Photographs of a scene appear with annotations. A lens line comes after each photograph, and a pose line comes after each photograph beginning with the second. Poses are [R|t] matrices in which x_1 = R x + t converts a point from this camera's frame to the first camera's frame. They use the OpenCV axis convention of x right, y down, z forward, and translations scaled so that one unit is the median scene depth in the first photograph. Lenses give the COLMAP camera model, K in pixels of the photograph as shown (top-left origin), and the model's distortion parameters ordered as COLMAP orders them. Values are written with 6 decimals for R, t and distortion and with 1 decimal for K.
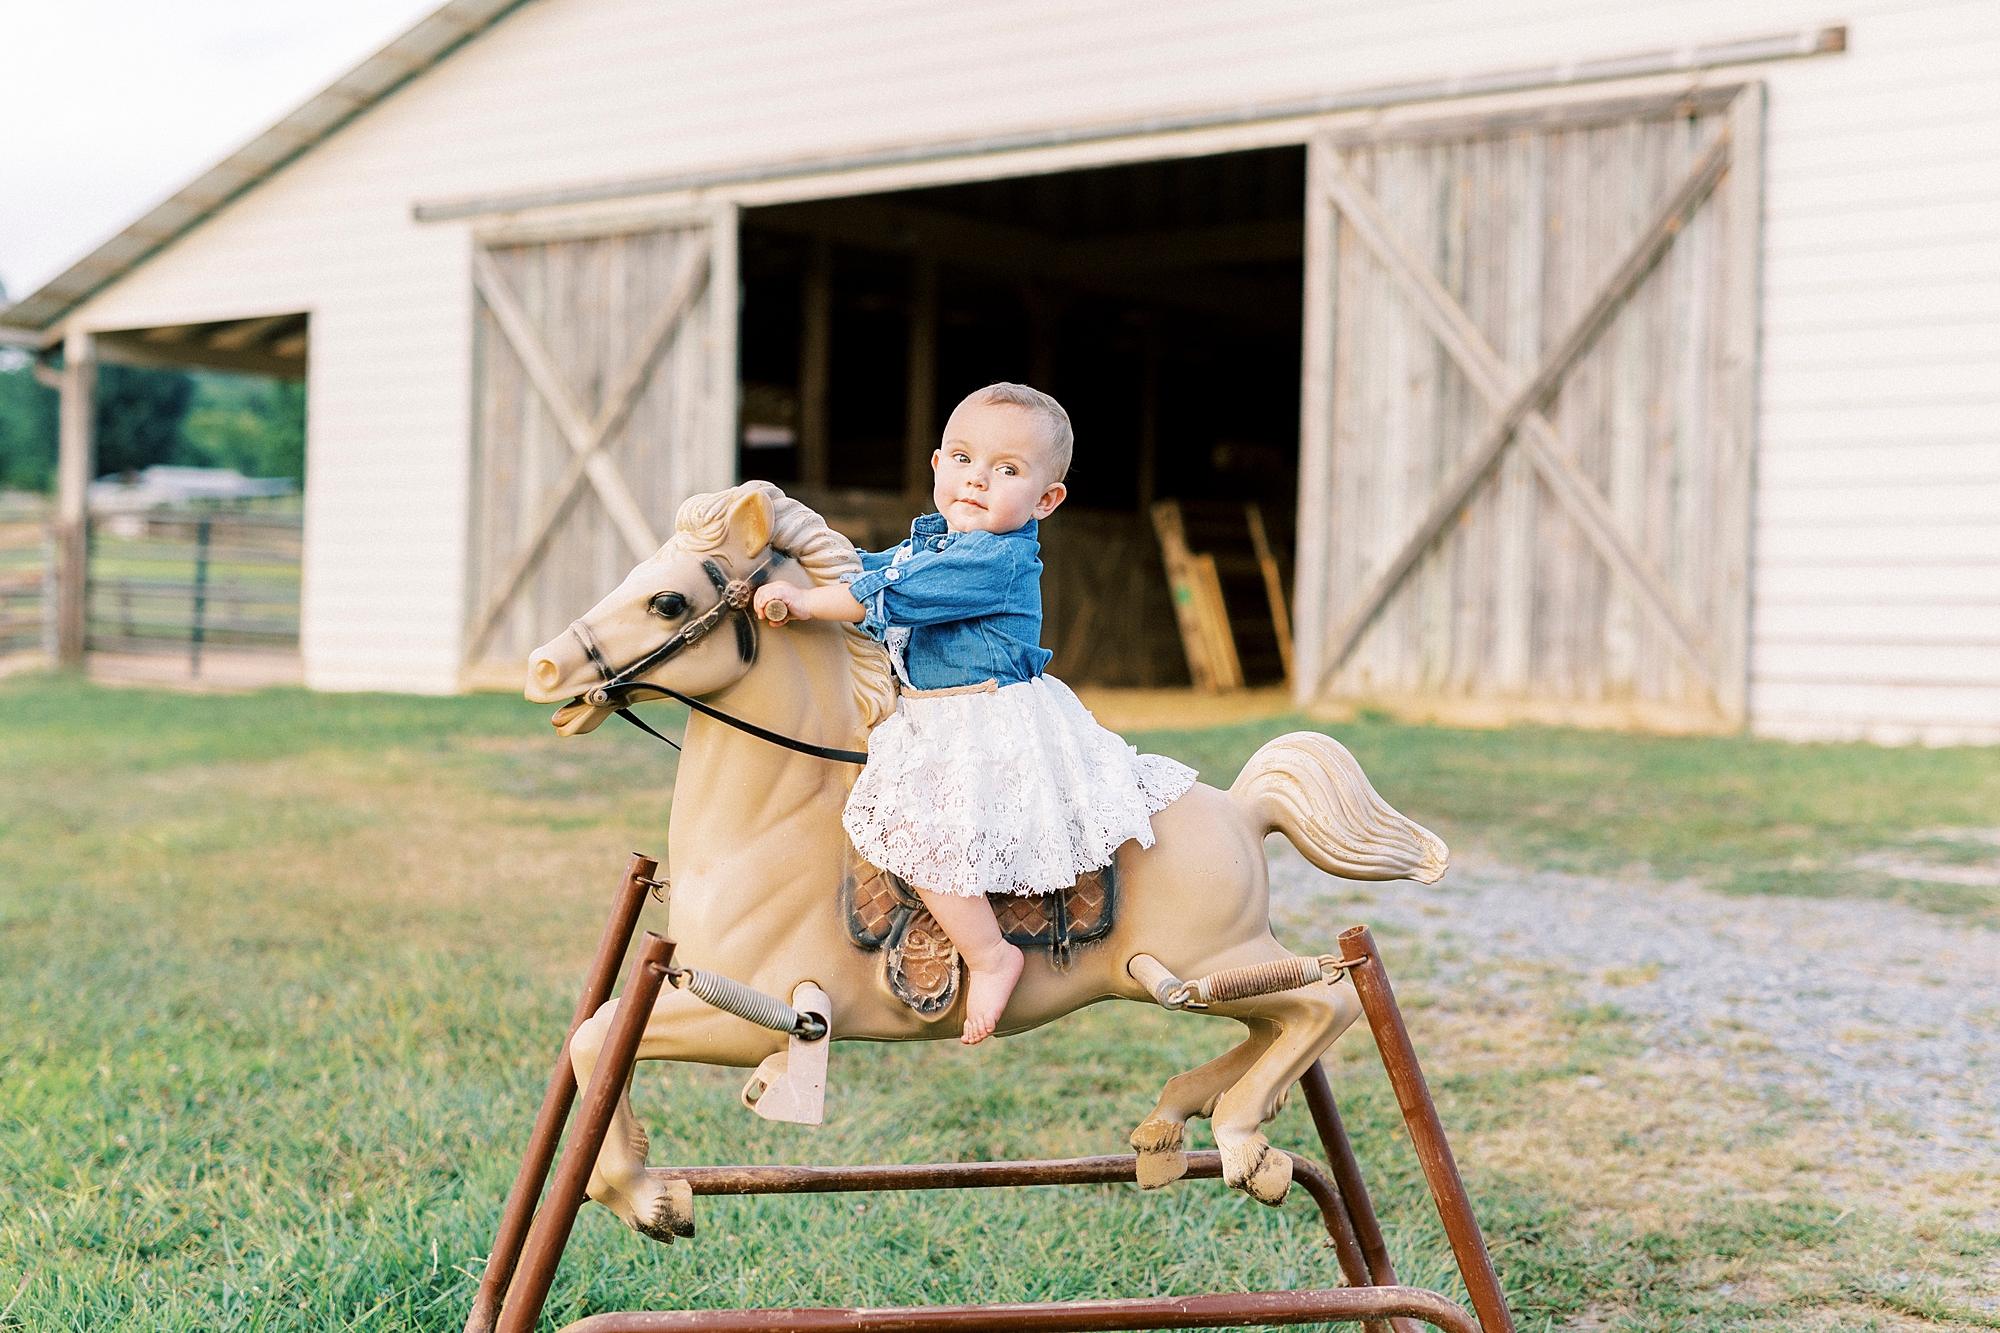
lens RADIAL K [[2891.9, 0, 1236.7], [0, 2891.9, 726.2], [0, 0, 1]] dist [-0.009059, -0.073620]
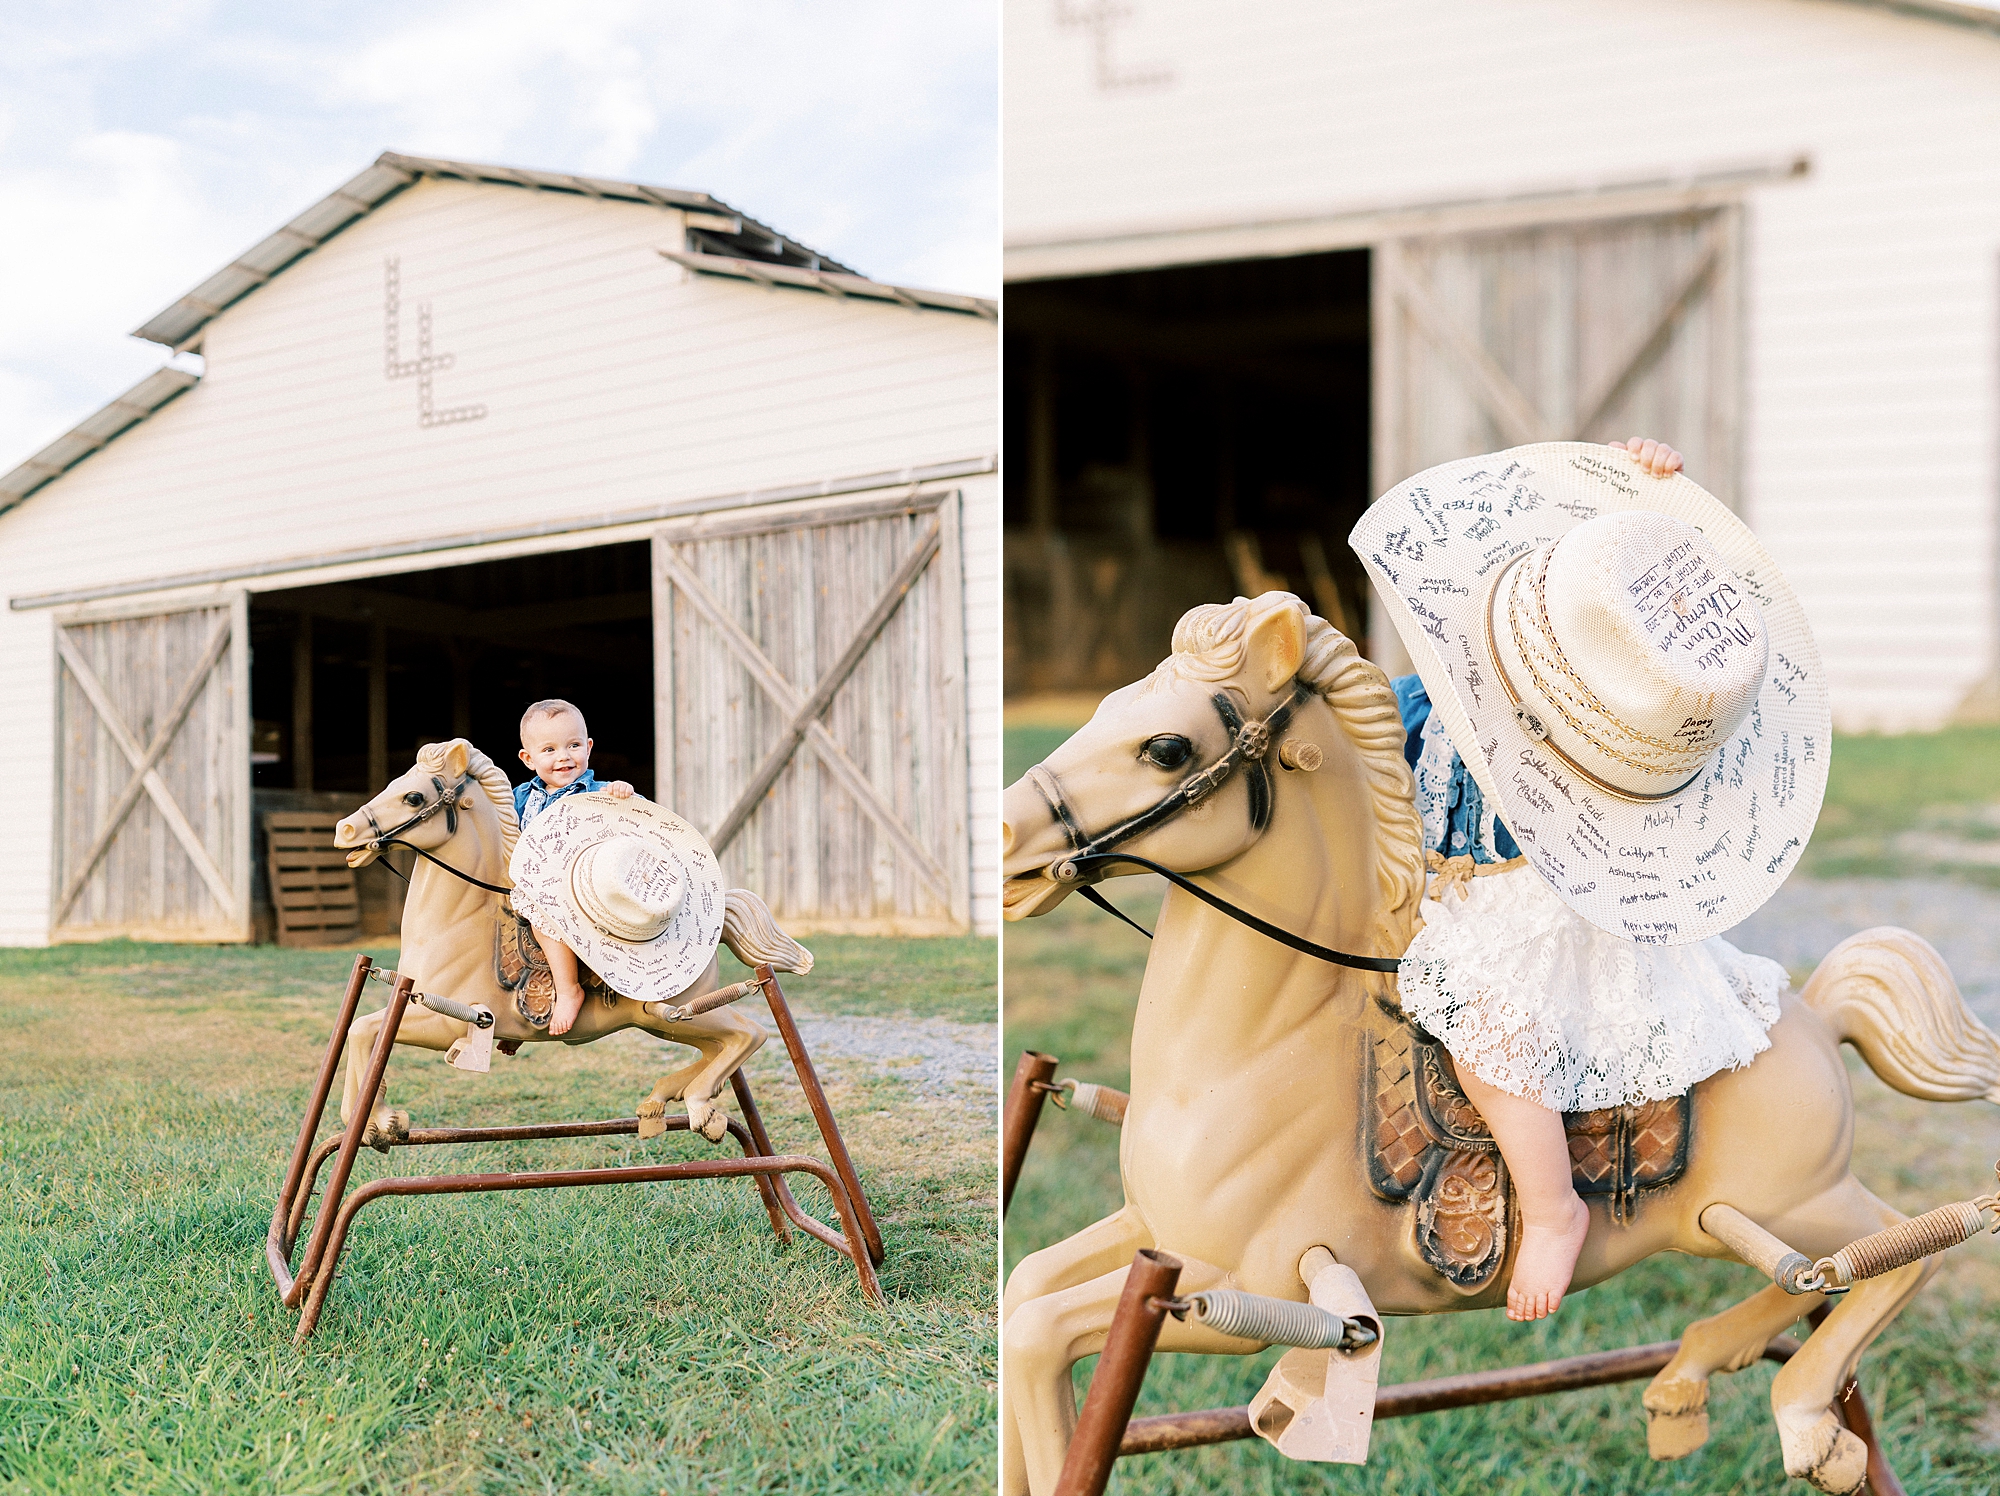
lens RADIAL K [[2798.4, 0, 1000.0], [0, 2798.4, 748.0], [0, 0, 1]] dist [0.004215, 0.012850]
pose [[0.982618, -0.036594, 0.181999, -0.063268], [0.056807, 0.992622, -0.107122, 0.062646], [-0.176736, 0.115599, 0.977446, -0.393425]]
